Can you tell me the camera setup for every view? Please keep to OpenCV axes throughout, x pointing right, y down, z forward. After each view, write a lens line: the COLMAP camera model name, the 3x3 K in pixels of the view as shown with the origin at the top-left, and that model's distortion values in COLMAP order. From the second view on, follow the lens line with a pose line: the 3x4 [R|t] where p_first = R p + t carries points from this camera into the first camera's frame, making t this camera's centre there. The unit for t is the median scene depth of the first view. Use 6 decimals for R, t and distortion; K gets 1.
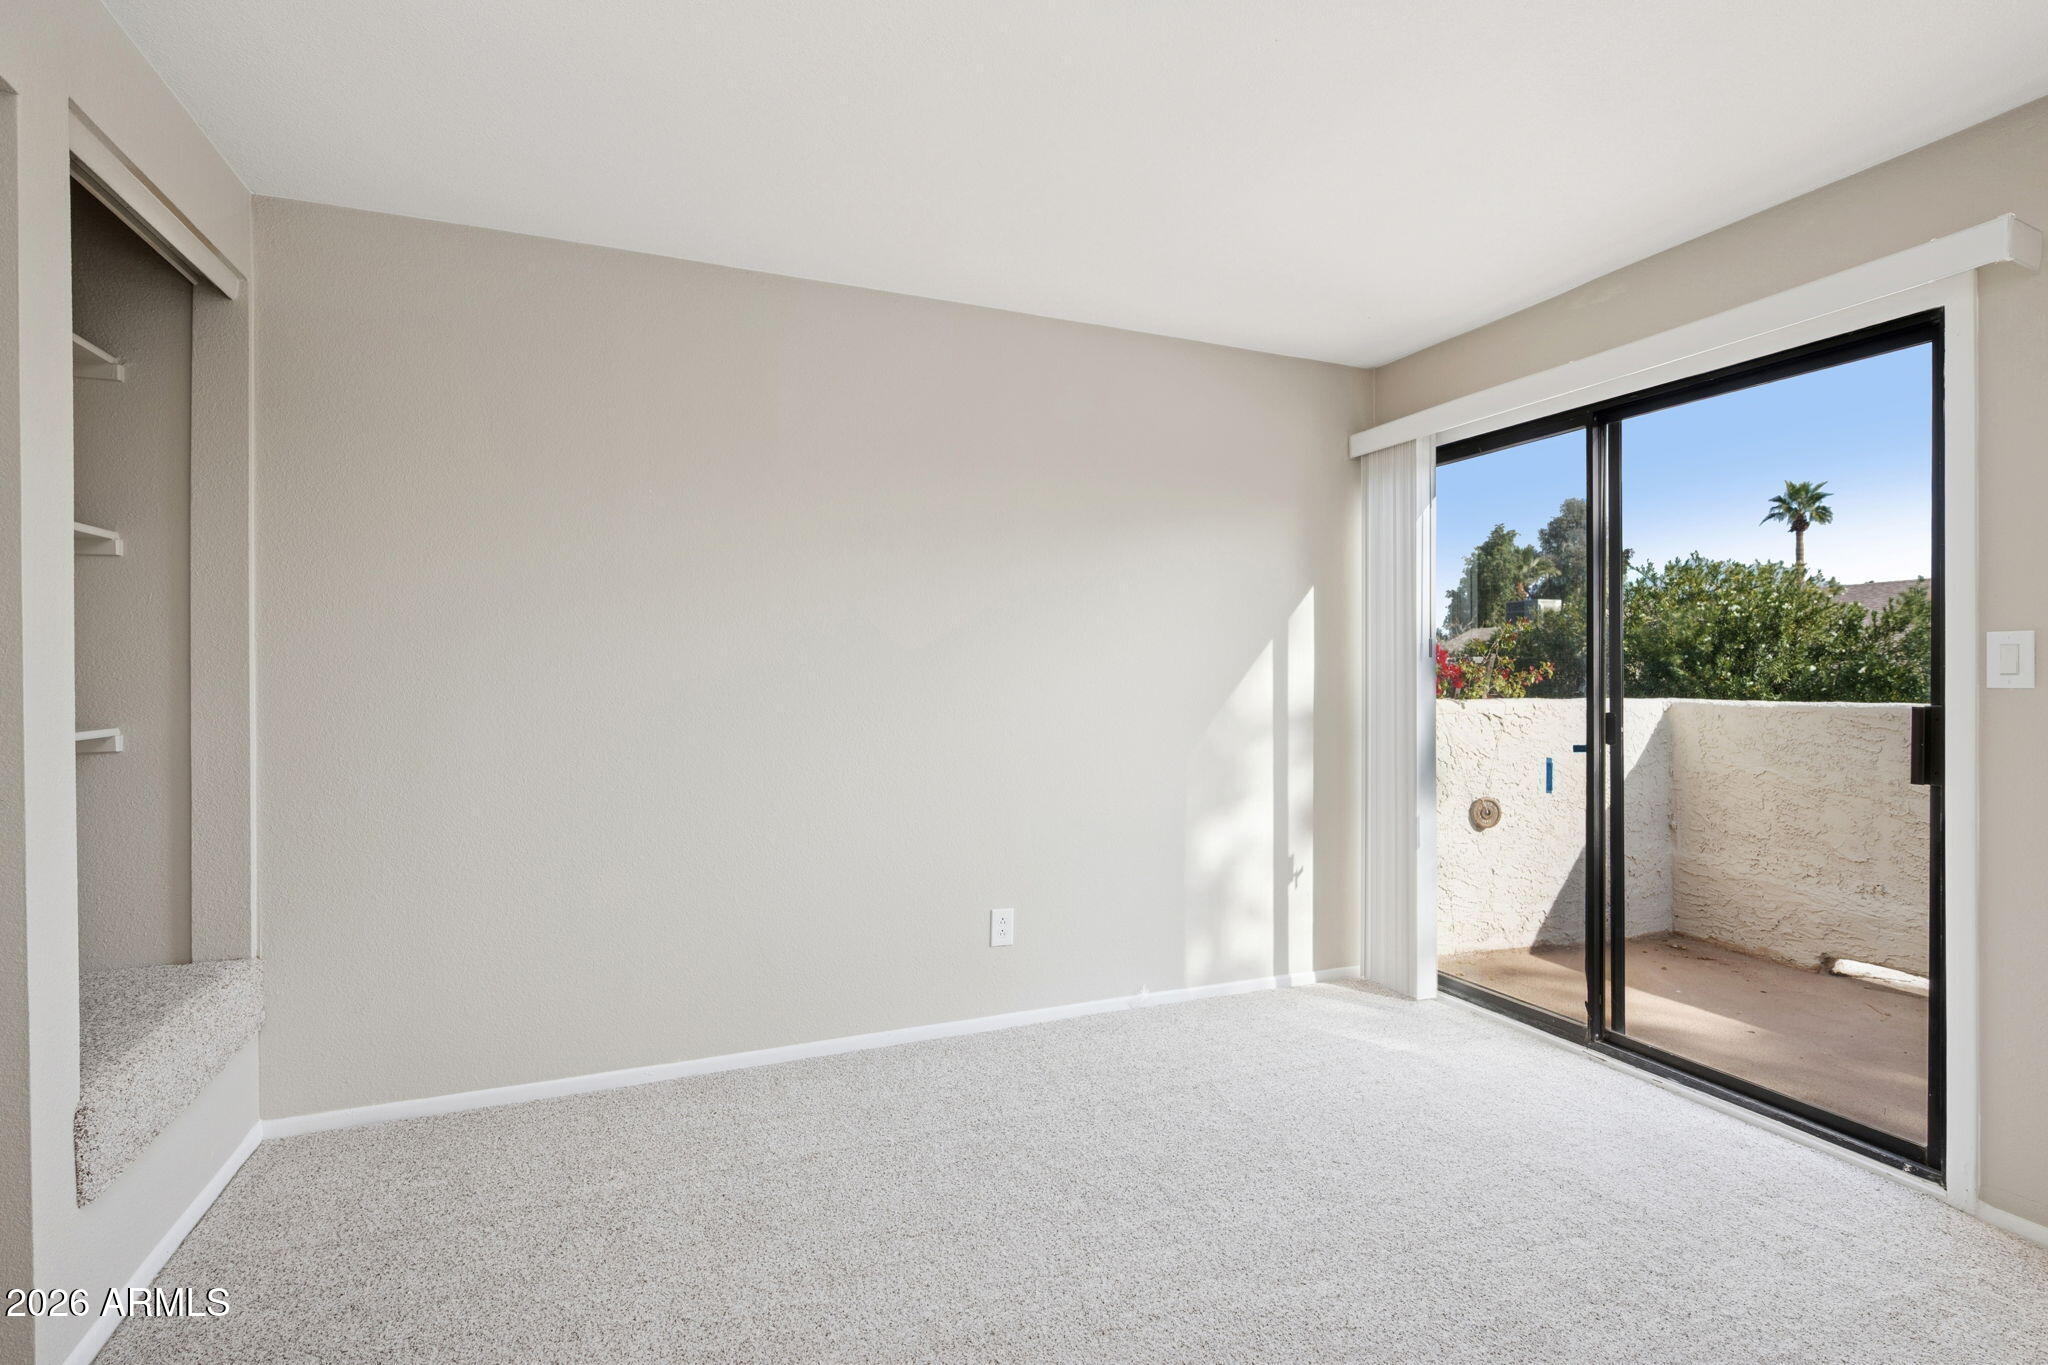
lens RADIAL K [[995.0, 0, 1016.7], [0, 995.0, 667.4], [0, 0, 1]] dist [-0.002030, 0.000034]
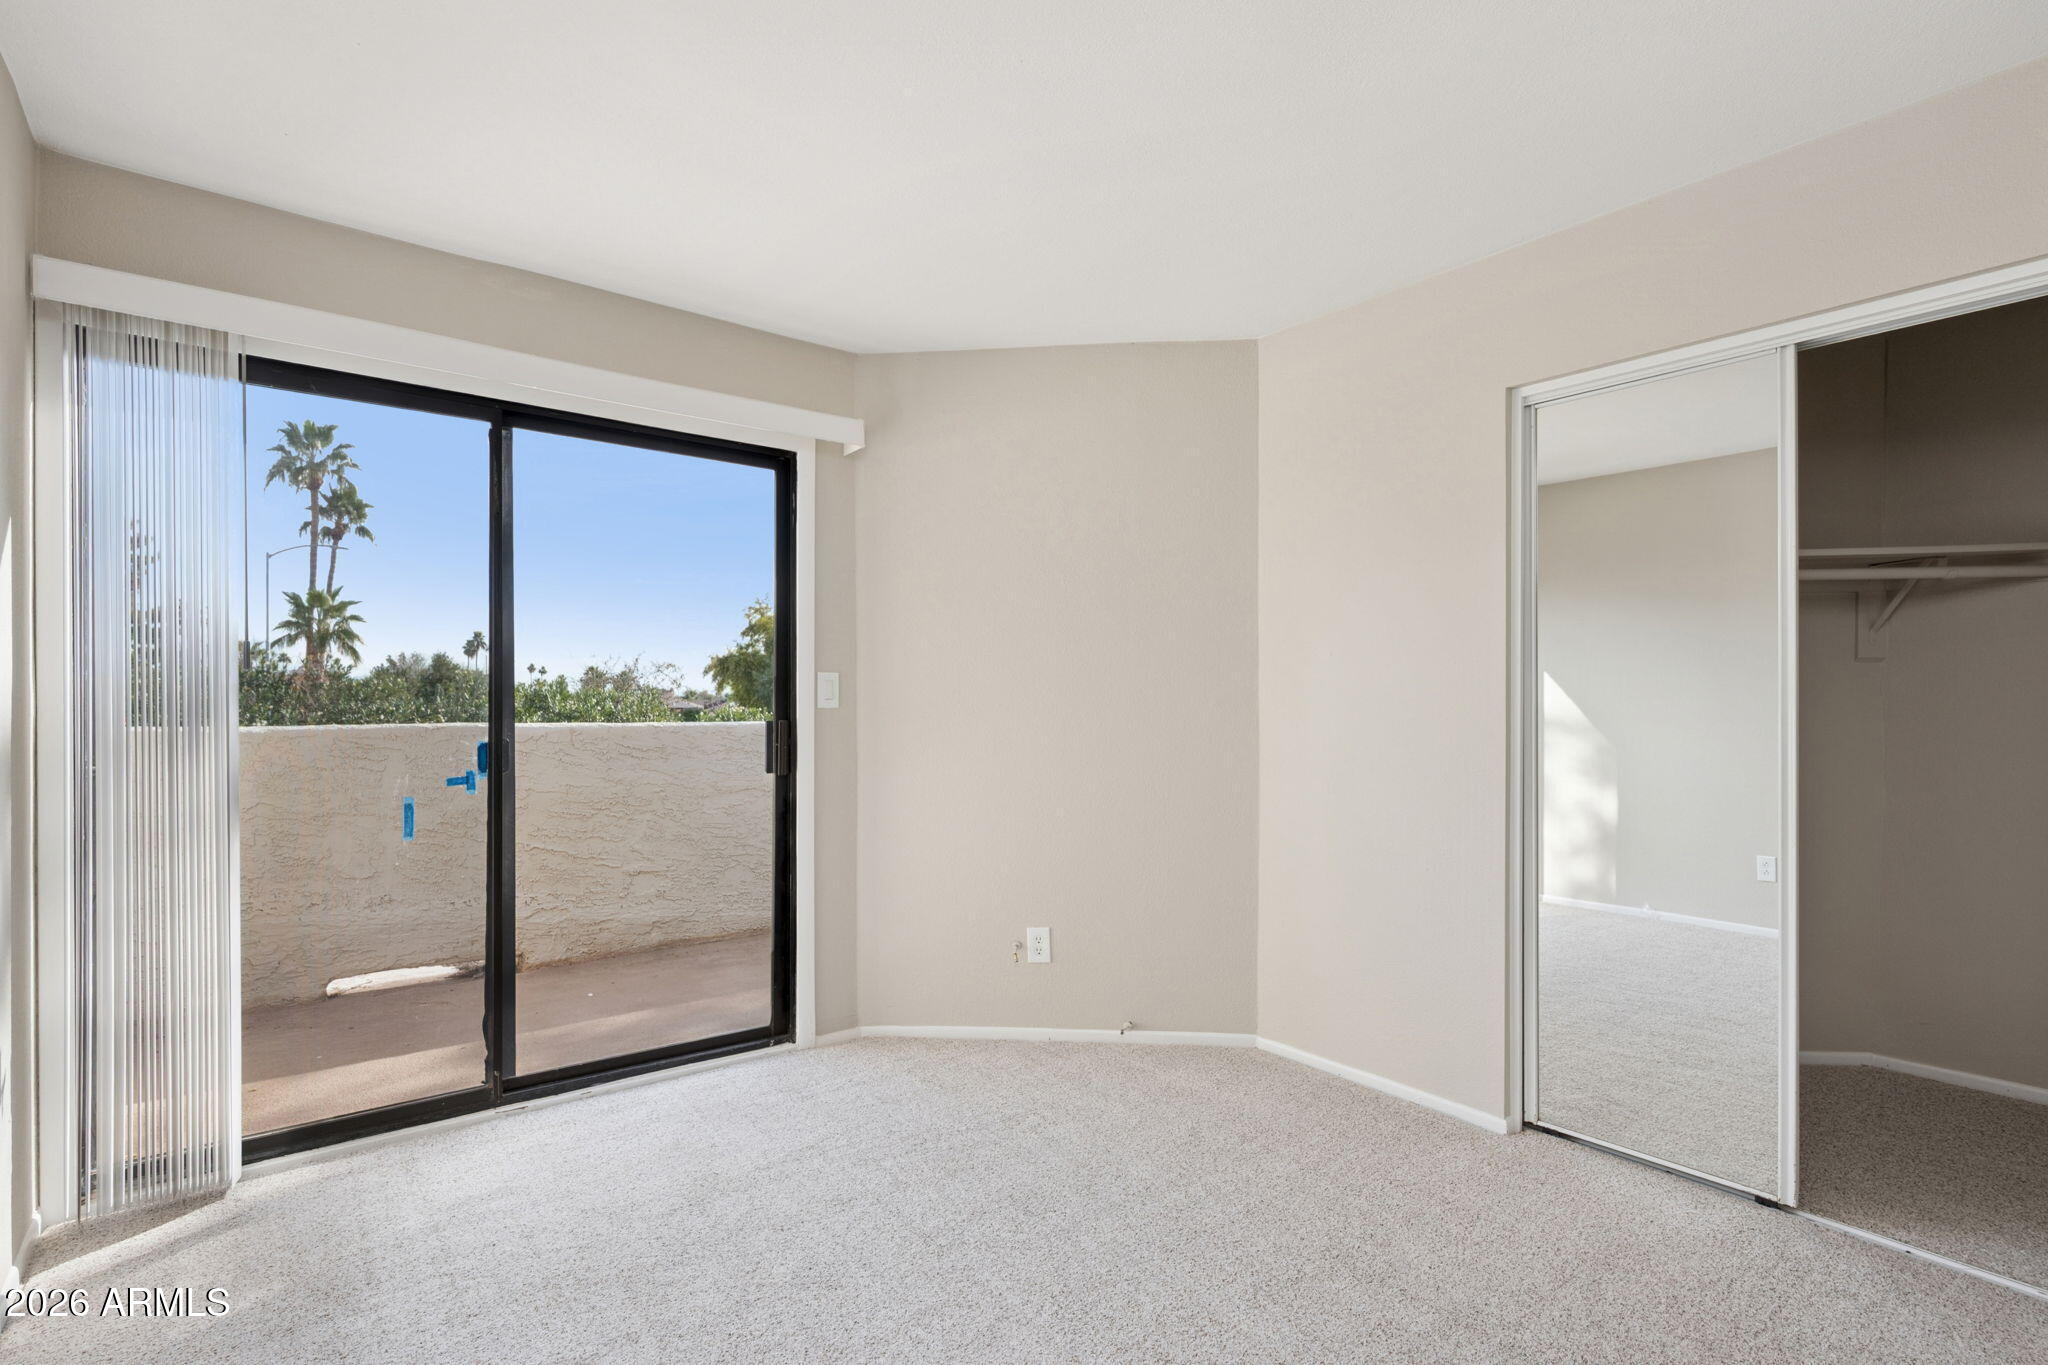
lens RADIAL K [[995.0, 0, 1012.0], [0, 995.0, 691.5], [0, 0, 1]] dist [-0.002030, 0.000034]
pose [[-0.292676, 0.012380, 0.956132, -0.430274], [-0.010911, 0.999808, -0.016286, 0.012256], [-0.956149, -0.015199, -0.292485, 0.811507]]
